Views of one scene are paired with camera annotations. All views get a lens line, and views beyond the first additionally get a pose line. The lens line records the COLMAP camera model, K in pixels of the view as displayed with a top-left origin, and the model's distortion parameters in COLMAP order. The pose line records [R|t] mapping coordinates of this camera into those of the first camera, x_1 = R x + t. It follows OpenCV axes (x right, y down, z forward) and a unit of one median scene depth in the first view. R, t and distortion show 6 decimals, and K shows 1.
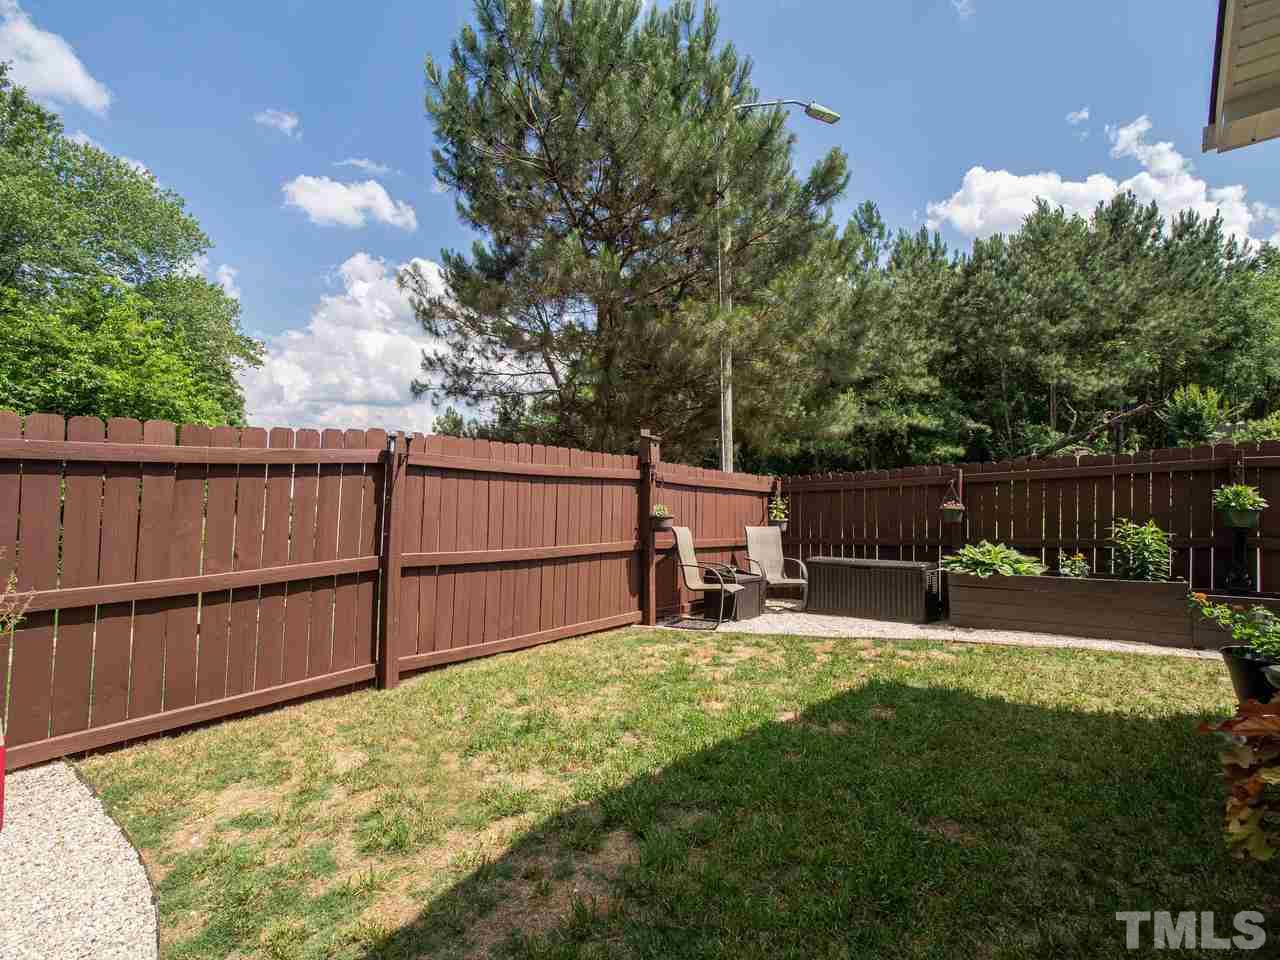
lens RADIAL K [[577.8, 0, 640.0], [0, 577.8, 480.0], [0, 0, 1]] dist [0.001447, 0.000070]
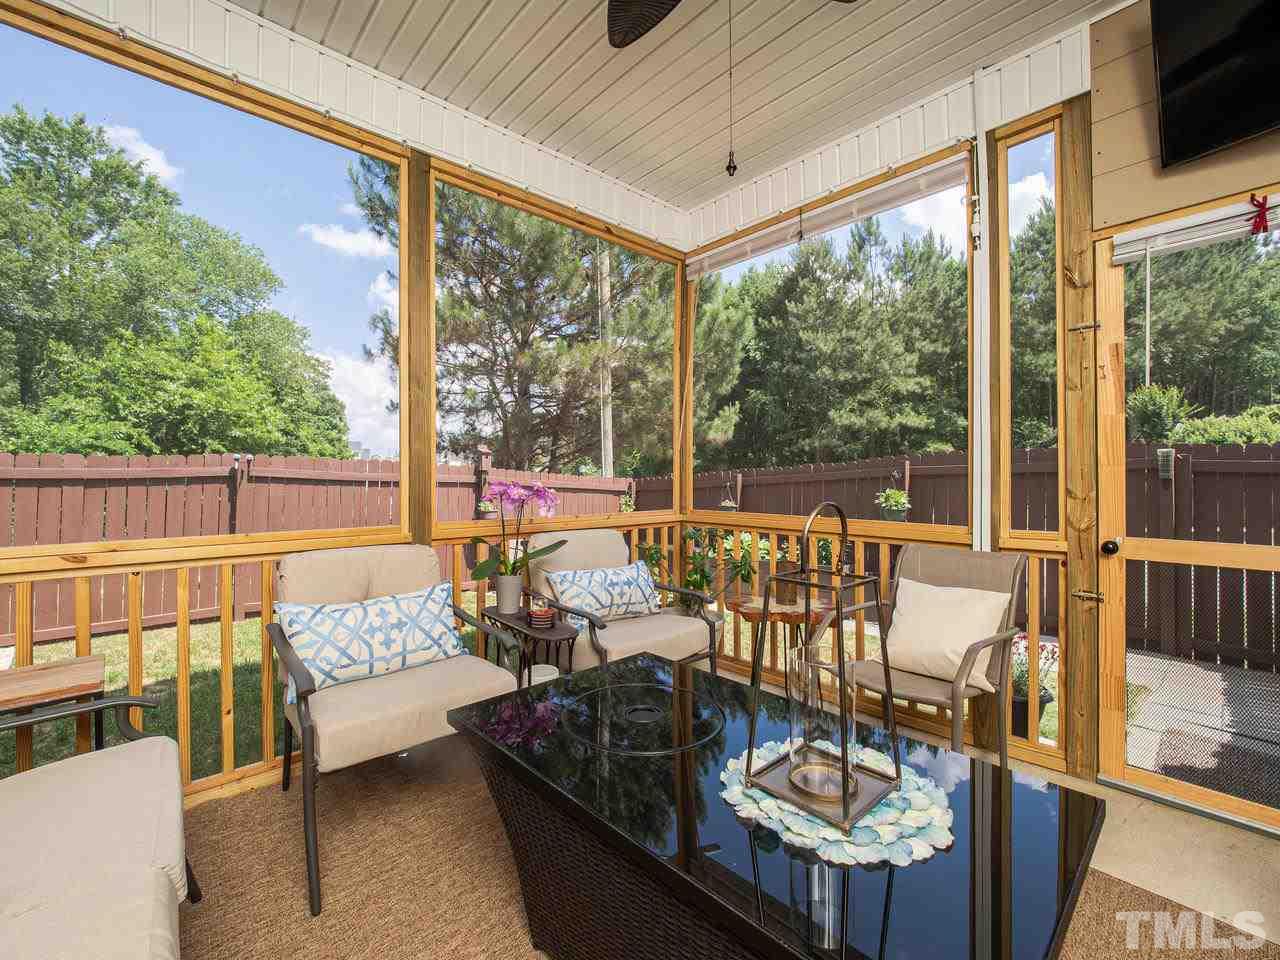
lens RADIAL K [[543.2, 0, 640.0], [0, 543.2, 480.0], [0, 0, 1]] dist [0.009065, -0.000134]
pose [[0.990932, 0.001900, -0.134354, 0.170857], [-0.000040, 0.999904, 0.013845, -0.007943], [0.134367, -0.013714, 0.990837, -0.059524]]
